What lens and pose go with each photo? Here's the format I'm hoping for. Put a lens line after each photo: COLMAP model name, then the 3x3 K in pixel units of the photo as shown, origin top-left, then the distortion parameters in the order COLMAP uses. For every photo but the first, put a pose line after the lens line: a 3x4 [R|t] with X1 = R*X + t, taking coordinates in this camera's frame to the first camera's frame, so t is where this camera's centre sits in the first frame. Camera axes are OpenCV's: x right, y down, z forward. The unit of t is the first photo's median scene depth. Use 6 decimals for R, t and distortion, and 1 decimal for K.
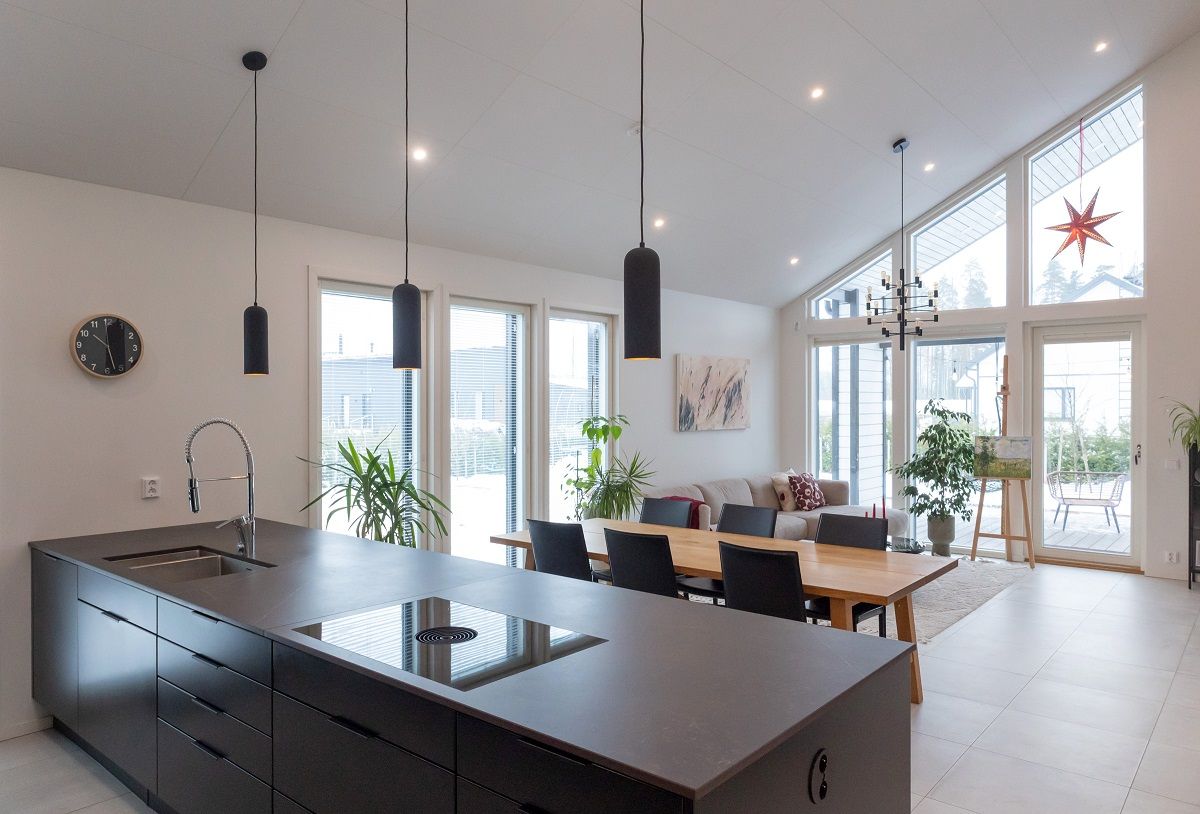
lens RADIAL K [[804.1, 0, 599.8], [0, 804.1, 408.5], [0, 0, 1]] dist [0.009162, 0.004139]
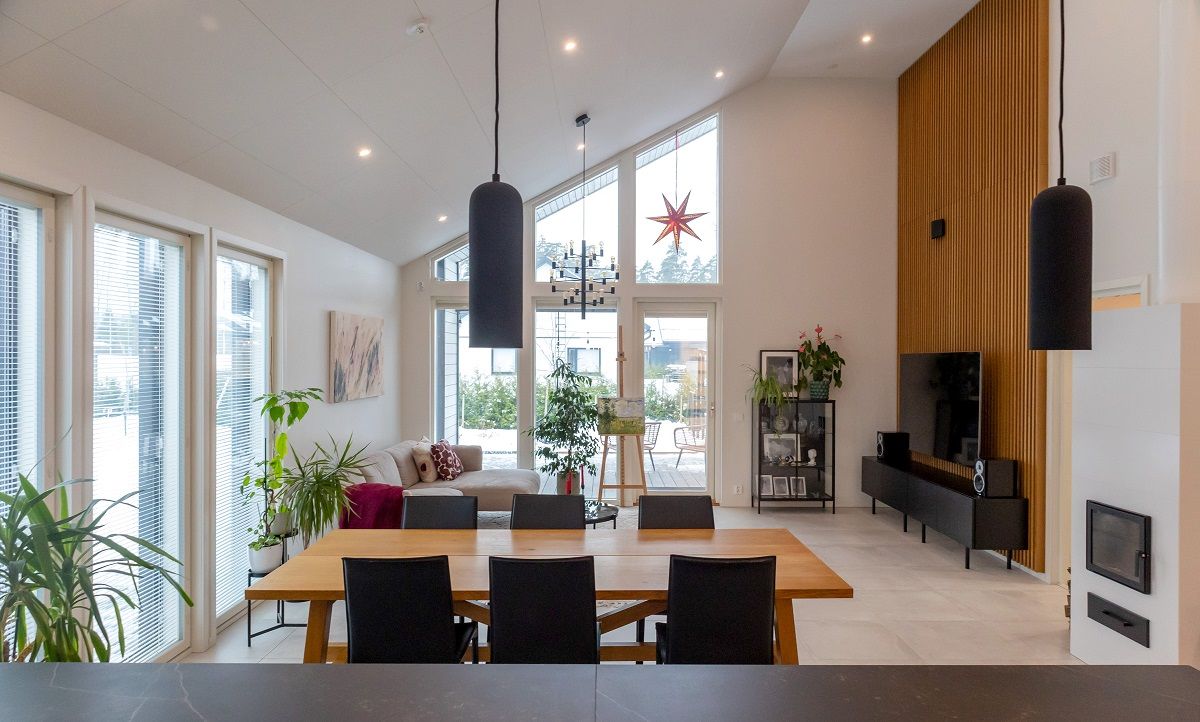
lens RADIAL K [[739.8, 0, 599.4], [0, 739.8, 358.0], [0, 0, 1]] dist [-0.003029, 0.001449]
pose [[0.766604, 0.004488, 0.642105, -0.186753], [-0.001401, 0.999985, -0.005317, -0.014978], [-0.642119, 0.003176, 0.766598, 0.224105]]
